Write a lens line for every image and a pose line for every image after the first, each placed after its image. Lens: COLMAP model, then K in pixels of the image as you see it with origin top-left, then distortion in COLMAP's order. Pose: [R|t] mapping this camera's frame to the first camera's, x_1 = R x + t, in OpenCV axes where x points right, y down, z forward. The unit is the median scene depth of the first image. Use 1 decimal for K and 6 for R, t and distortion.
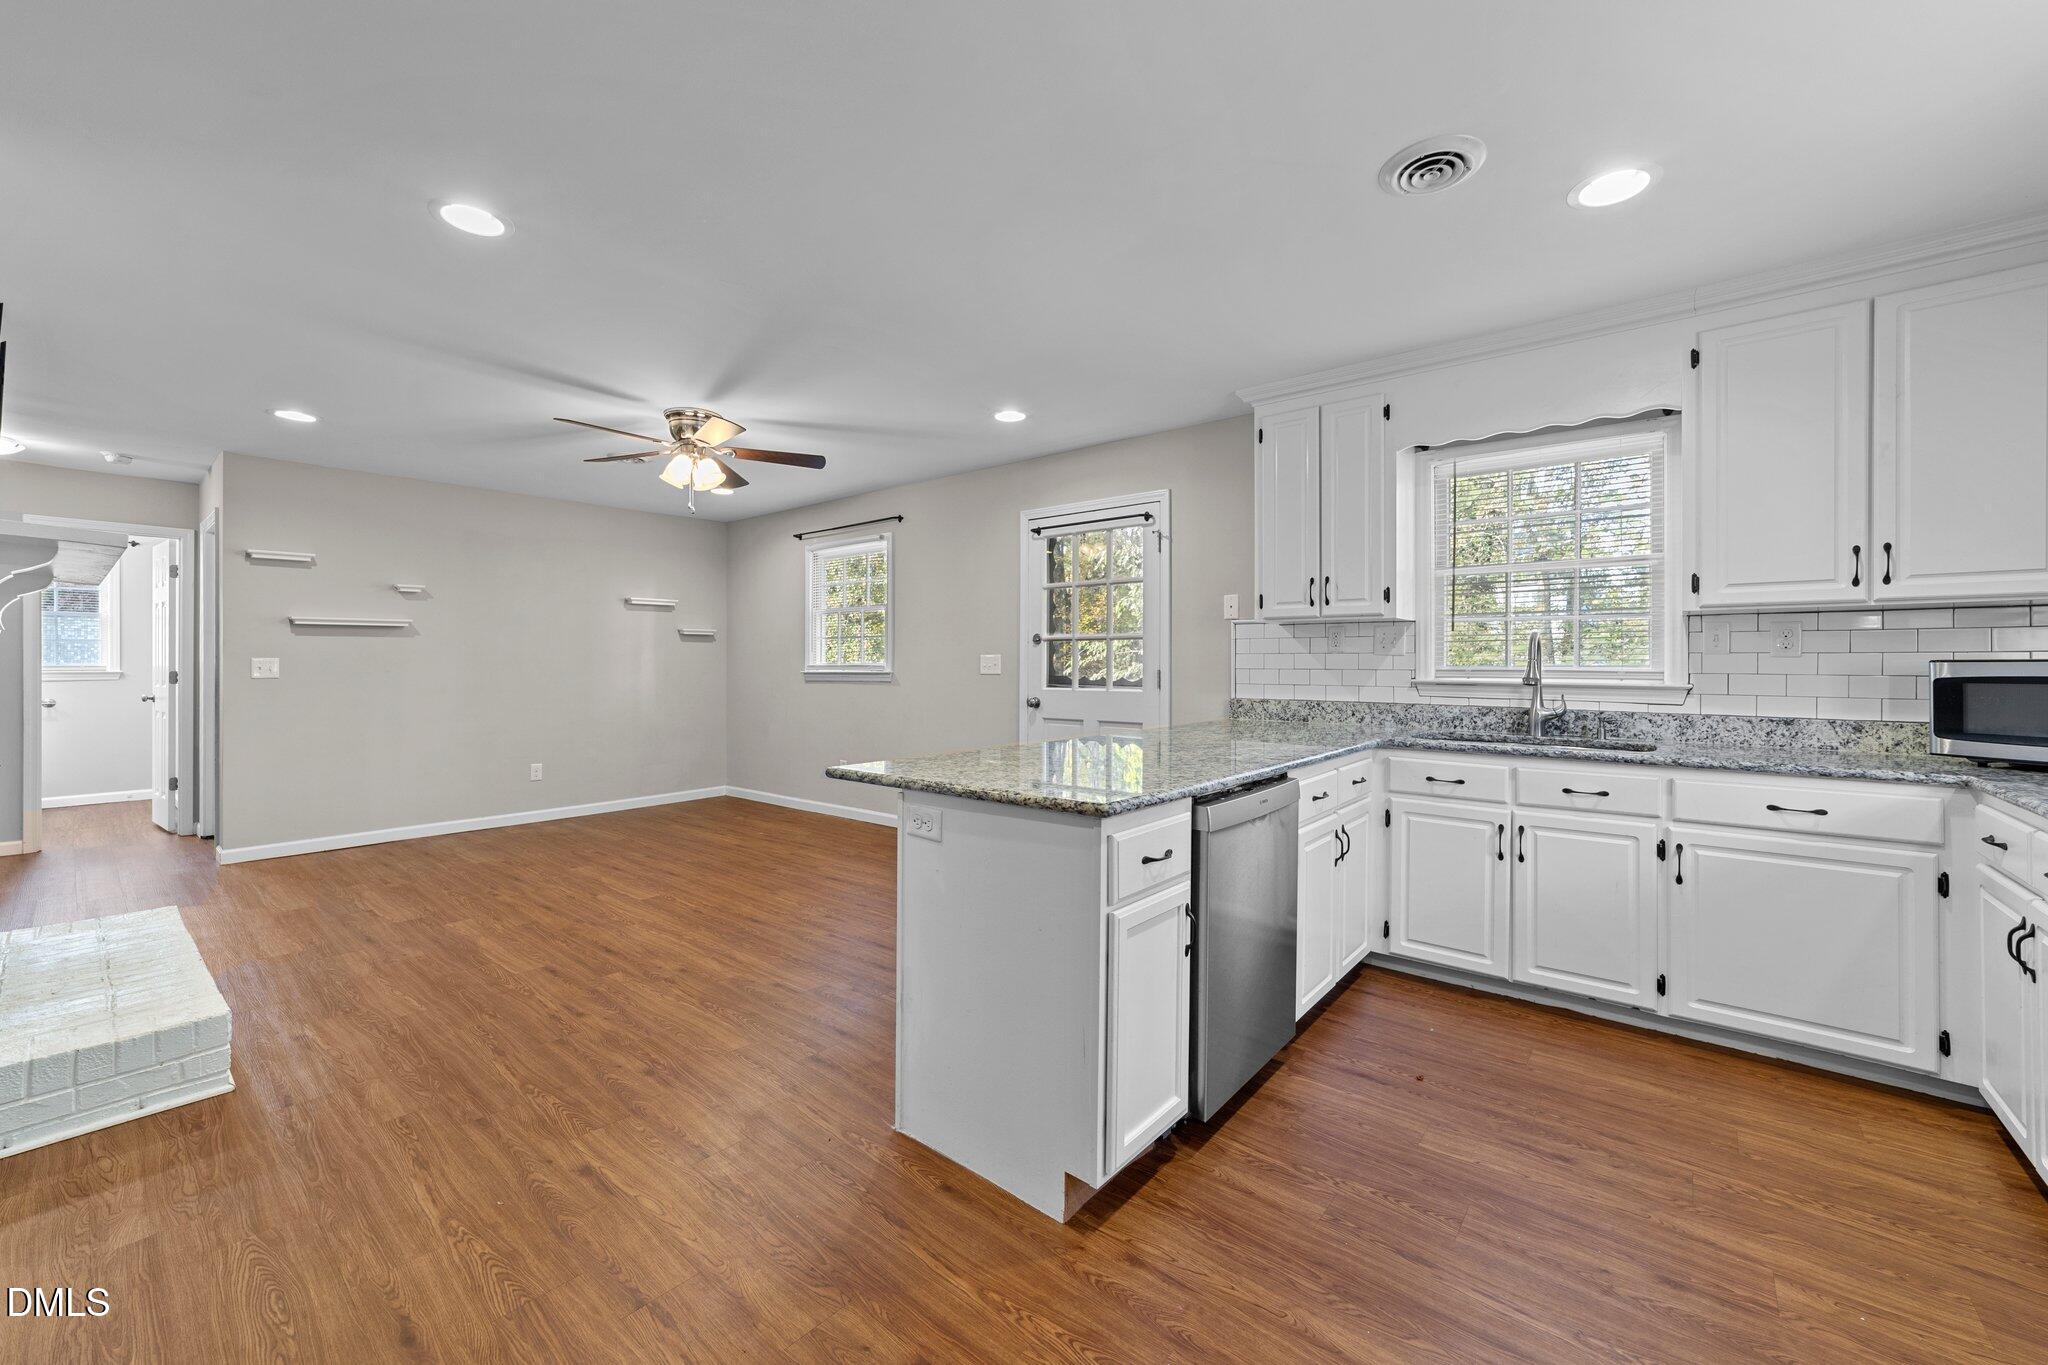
lens RADIAL K [[792.2, 0, 1011.1], [0, 792.2, 650.0], [0, 0, 1]] dist [-0.010487, 0.002999]
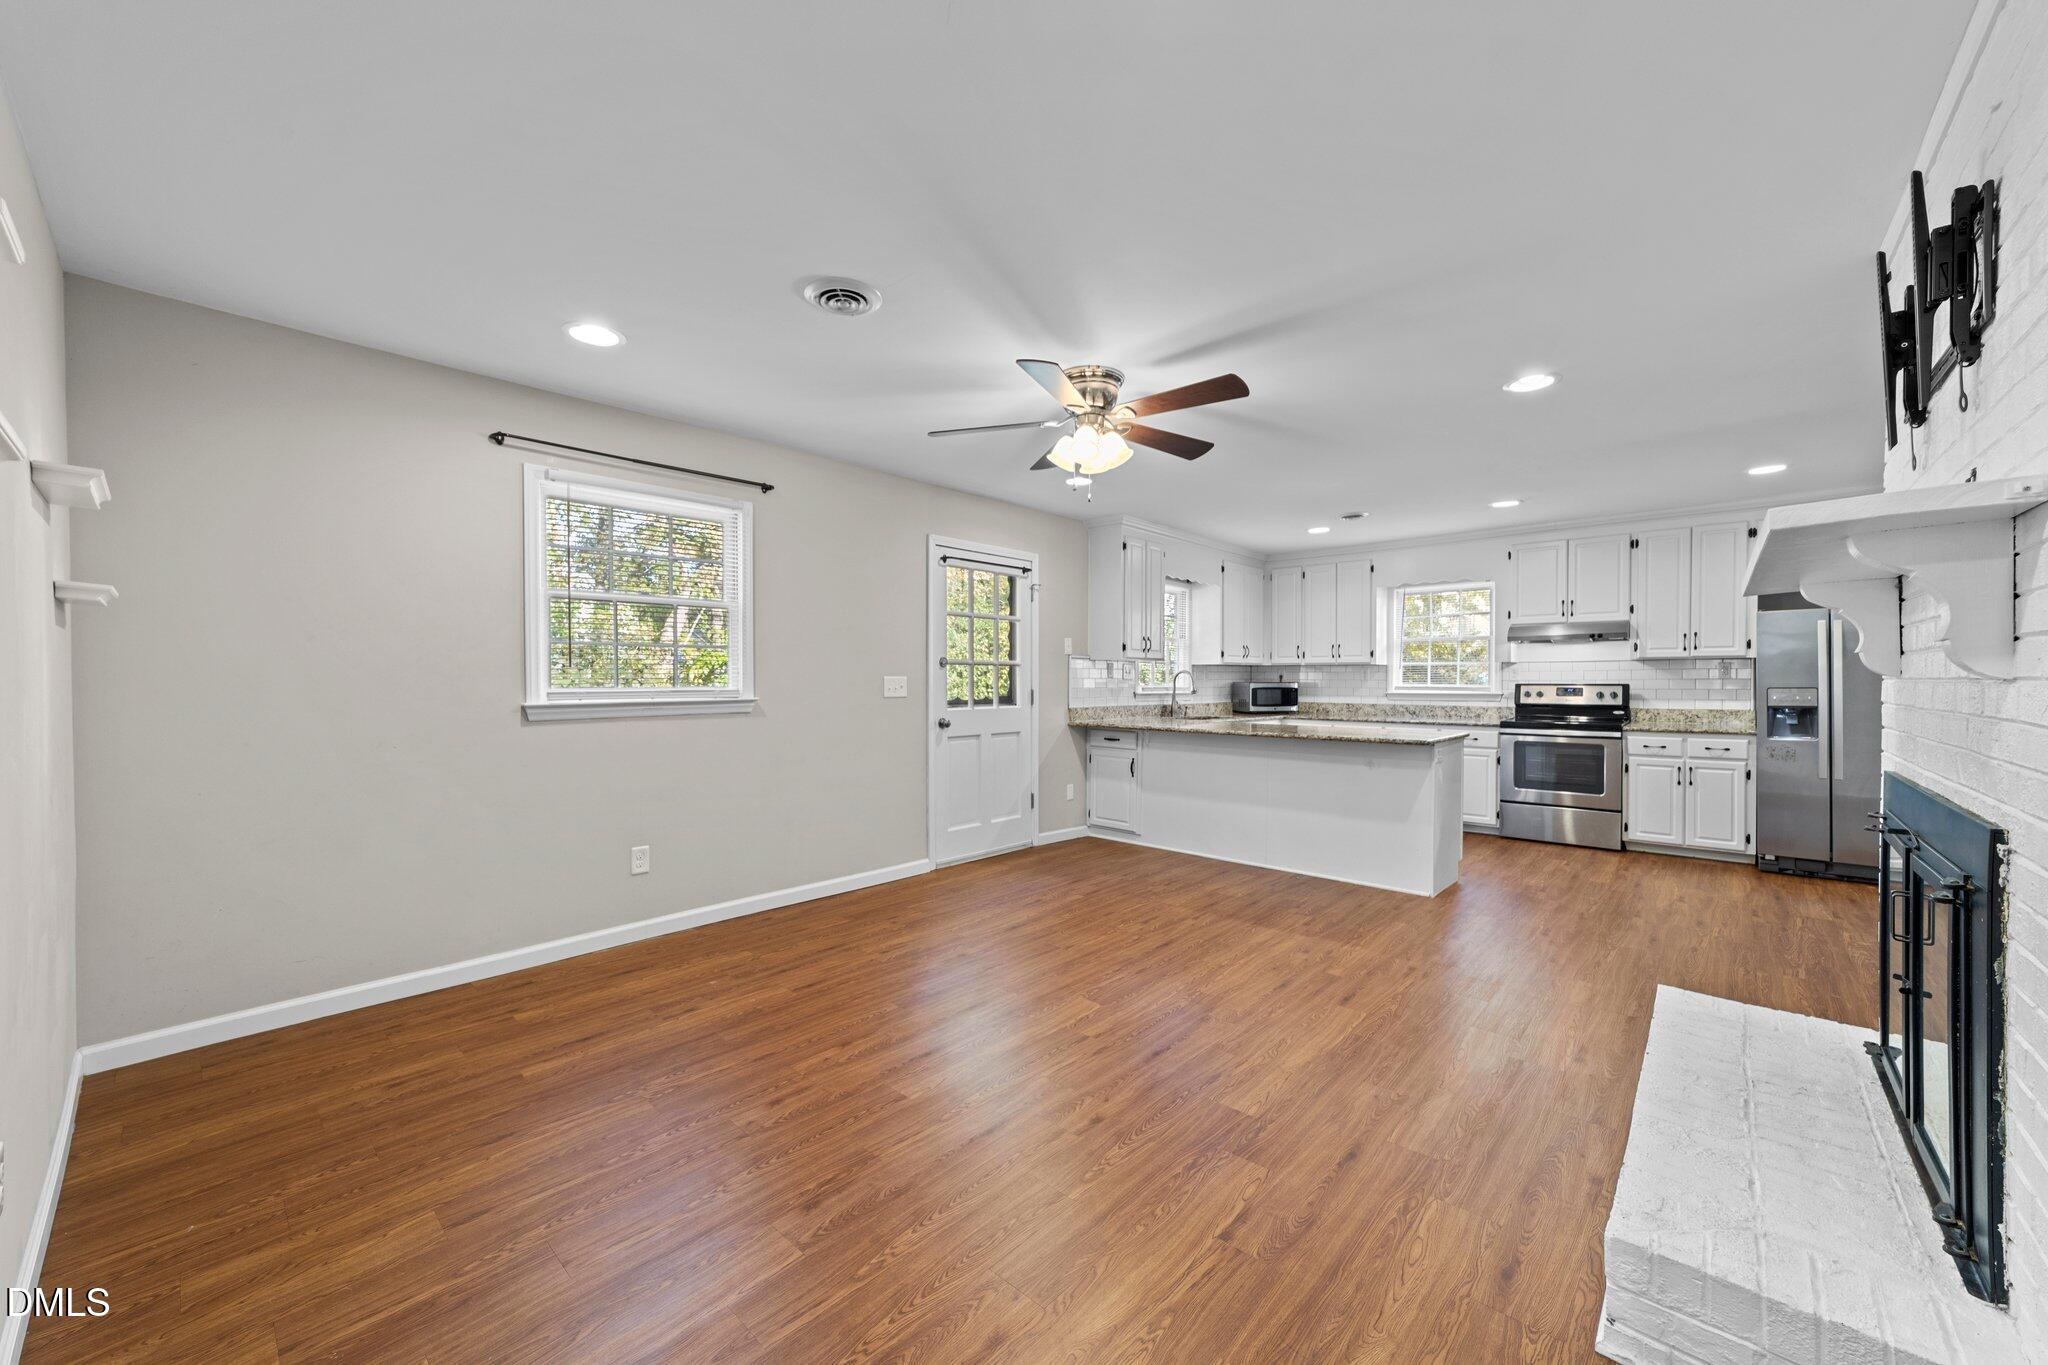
lens RADIAL K [[792.2, 0, 1003.4], [0, 792.2, 677.1], [0, 0, 1]] dist [-0.010487, 0.002999]
pose [[0.050090, -0.000667, 0.998744, -2.213615], [-0.019560, 0.999807, 0.001649, 0.006157], [-0.998553, -0.019618, 0.050067, 1.919898]]
